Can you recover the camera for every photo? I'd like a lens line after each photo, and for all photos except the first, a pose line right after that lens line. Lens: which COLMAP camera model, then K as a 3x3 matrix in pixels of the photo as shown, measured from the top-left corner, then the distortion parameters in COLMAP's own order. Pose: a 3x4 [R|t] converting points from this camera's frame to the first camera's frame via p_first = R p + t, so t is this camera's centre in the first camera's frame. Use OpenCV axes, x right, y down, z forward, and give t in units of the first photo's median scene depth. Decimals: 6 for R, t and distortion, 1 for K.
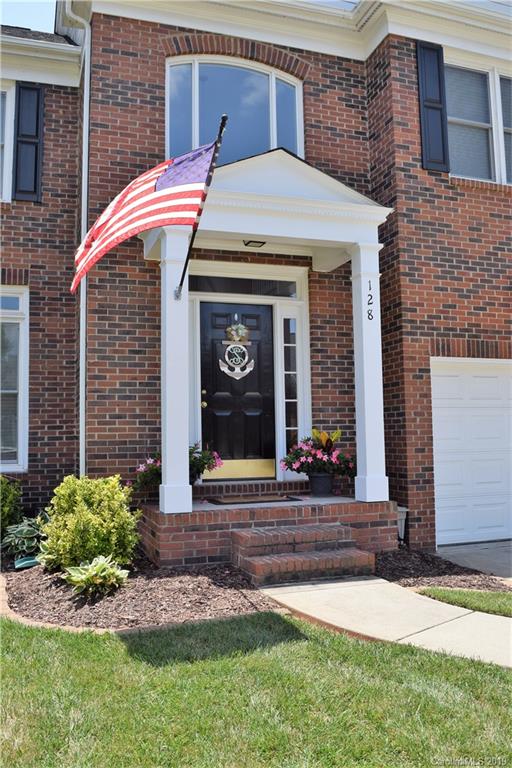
lens RADIAL K [[679.3, 0, 259.2], [0, 679.3, 386.2], [0, 0, 1]] dist [-0.079921, 0.015171]
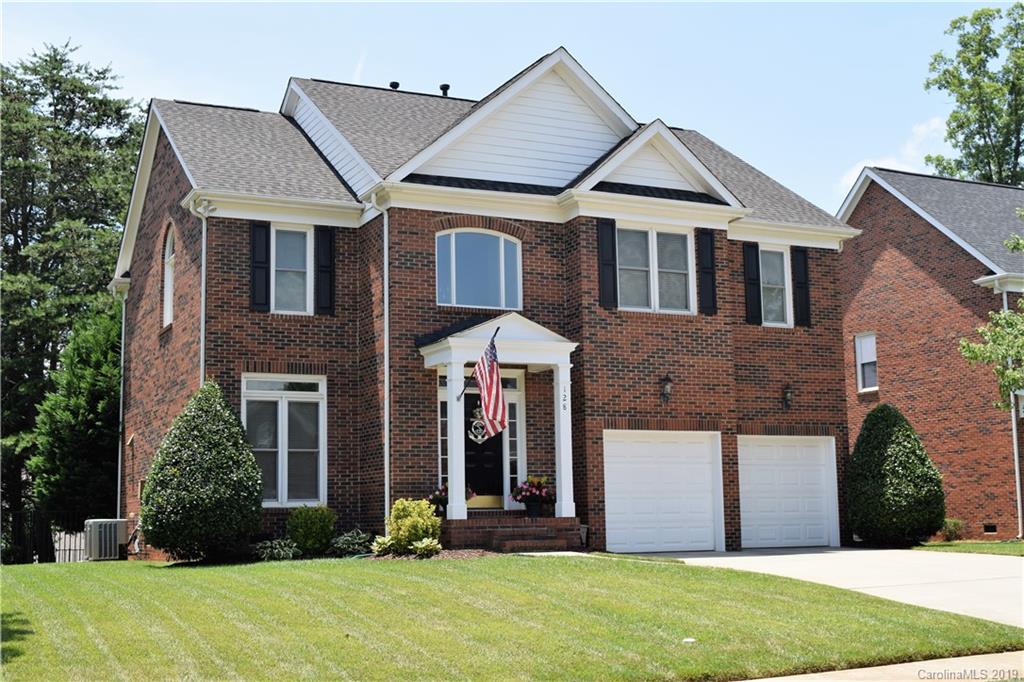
lens RADIAL K [[1310.5, 0, 514.9], [0, 1310.5, 342.1], [0, 0, 1]] dist [-0.052389, 0.000000]
pose [[0.993082, 0.013586, 0.116635, -0.299758], [-0.006161, 0.997945, -0.063783, -0.050286], [-0.117262, 0.062623, 0.991125, -1.953595]]
